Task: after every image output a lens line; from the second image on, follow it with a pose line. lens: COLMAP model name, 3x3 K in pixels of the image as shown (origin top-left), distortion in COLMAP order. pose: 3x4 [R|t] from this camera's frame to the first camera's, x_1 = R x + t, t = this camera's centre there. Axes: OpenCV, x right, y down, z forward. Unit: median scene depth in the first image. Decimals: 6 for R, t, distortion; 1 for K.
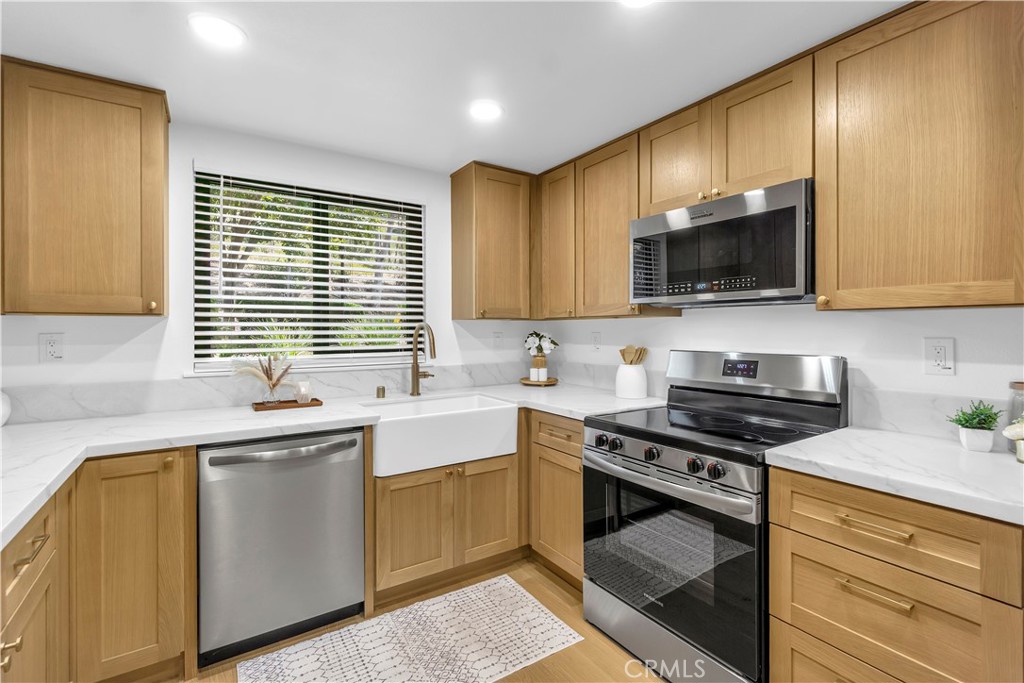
lens RADIAL K [[457.1, 0, 498.8], [0, 457.1, 329.0], [0, 0, 1]] dist [0.000521, 0.000067]
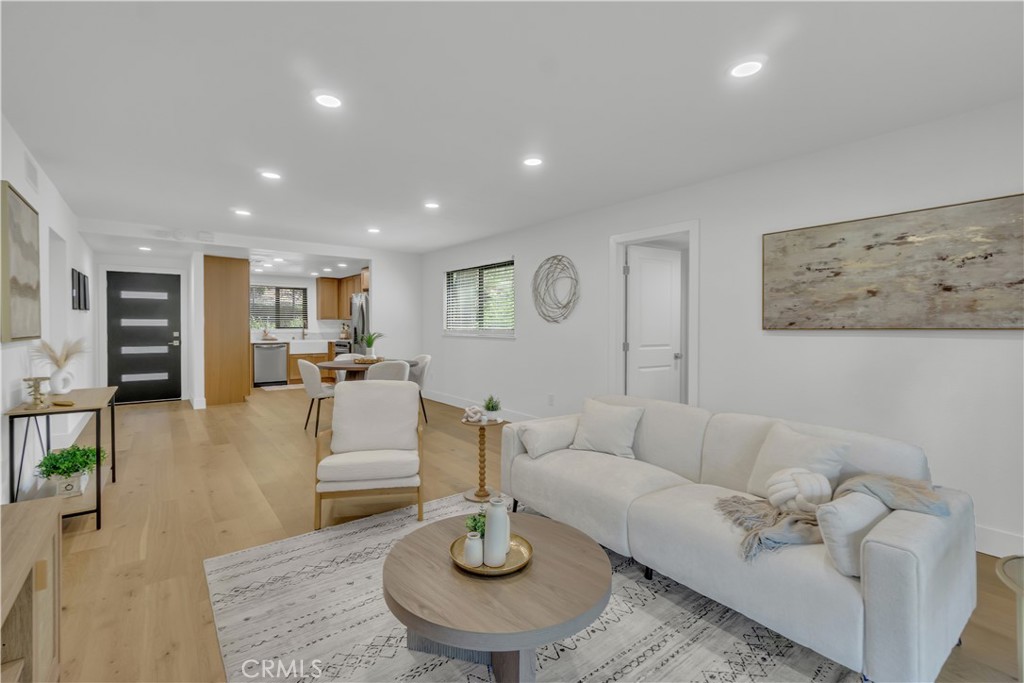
lens RADIAL K [[457.1, 0, 498.8], [0, 457.1, 329.0], [0, 0, 1]] dist [0.000521, 0.000067]
pose [[0.997029, 0.002323, 0.076994, 1.322507], [-0.002778, 0.999979, 0.005806, 0.034594], [-0.076979, -0.006003, 0.997015, -3.369765]]
